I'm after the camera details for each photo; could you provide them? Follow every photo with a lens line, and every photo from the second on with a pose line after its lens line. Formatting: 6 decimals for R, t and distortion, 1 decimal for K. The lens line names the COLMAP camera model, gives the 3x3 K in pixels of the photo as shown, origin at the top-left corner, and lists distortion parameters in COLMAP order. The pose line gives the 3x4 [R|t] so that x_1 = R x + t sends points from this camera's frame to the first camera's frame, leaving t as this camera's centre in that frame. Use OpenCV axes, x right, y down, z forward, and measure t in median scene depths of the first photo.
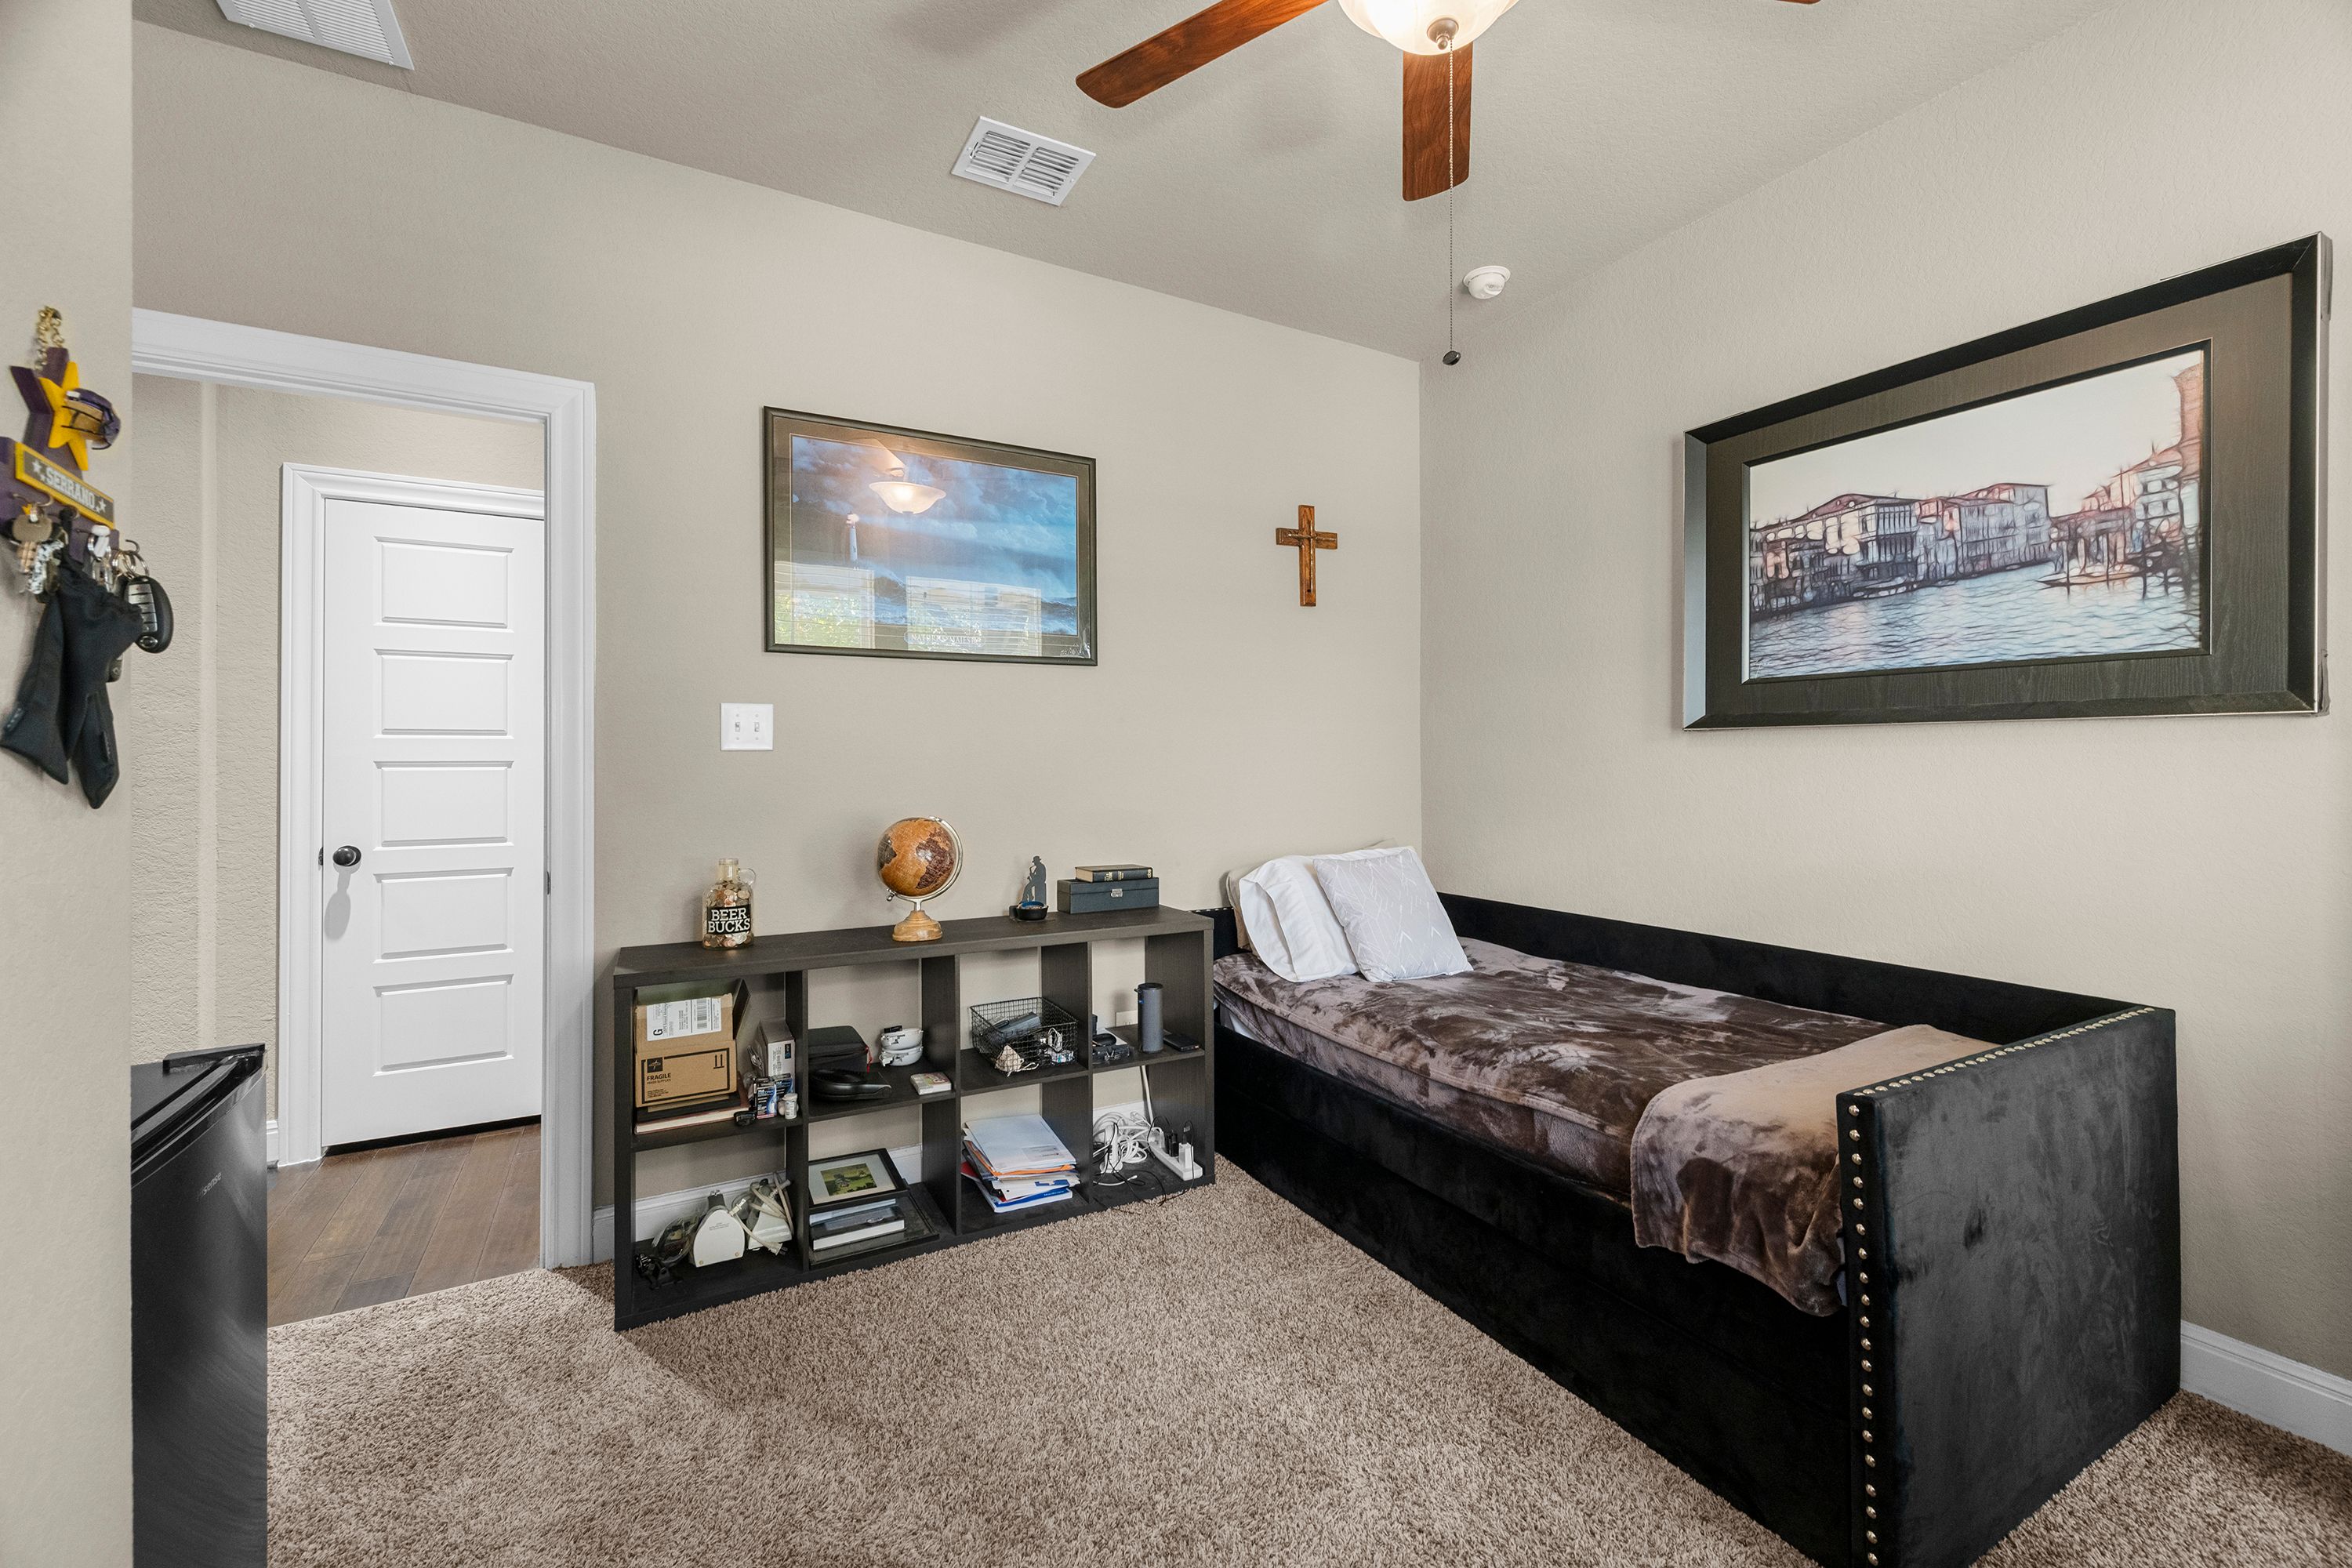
lens RADIAL K [[969.5, 0, 1181.8], [0, 969.5, 765.2], [0, 0, 1]] dist [-0.001705, 0.001144]
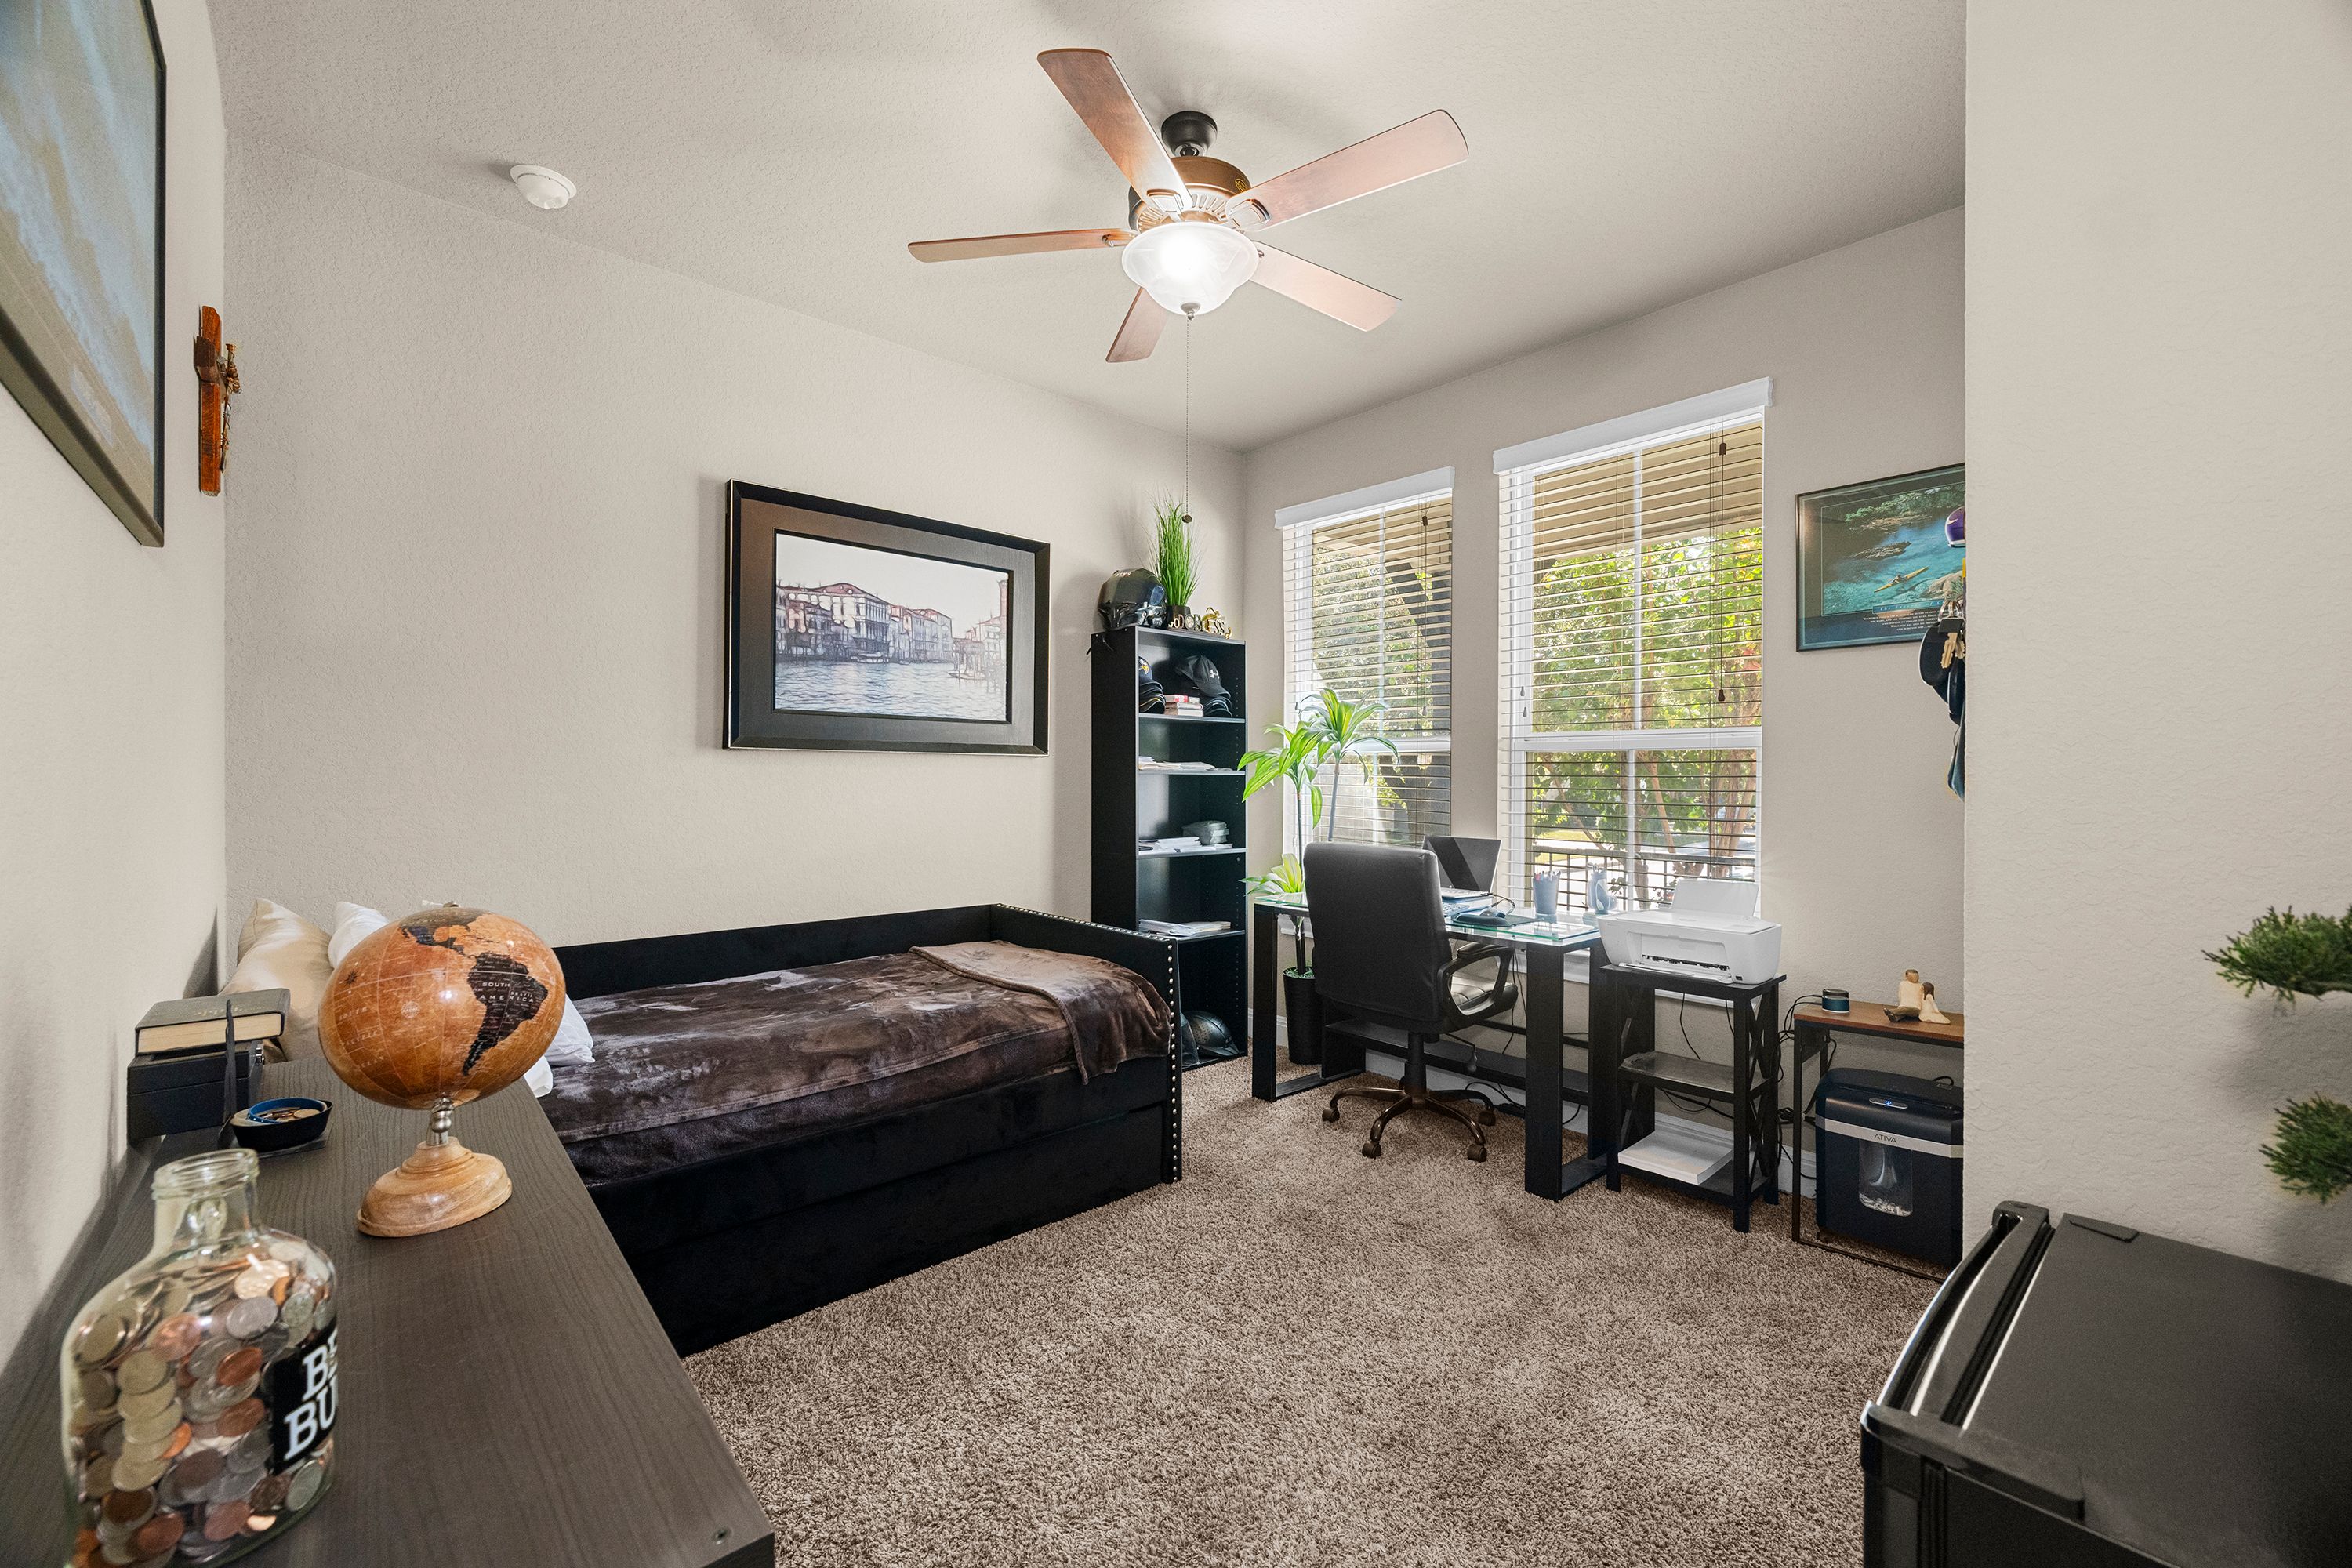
lens RADIAL K [[994.1, 0, 1175.7], [0, 994.1, 781.4], [0, 0, 1]] dist [0.002410, 0.000108]
pose [[-0.221366, 0.000101, 0.975191, -0.795113], [0.001511, 0.999999, 0.000240, 0.002829], [-0.975190, 0.001527, -0.221366, 0.852250]]
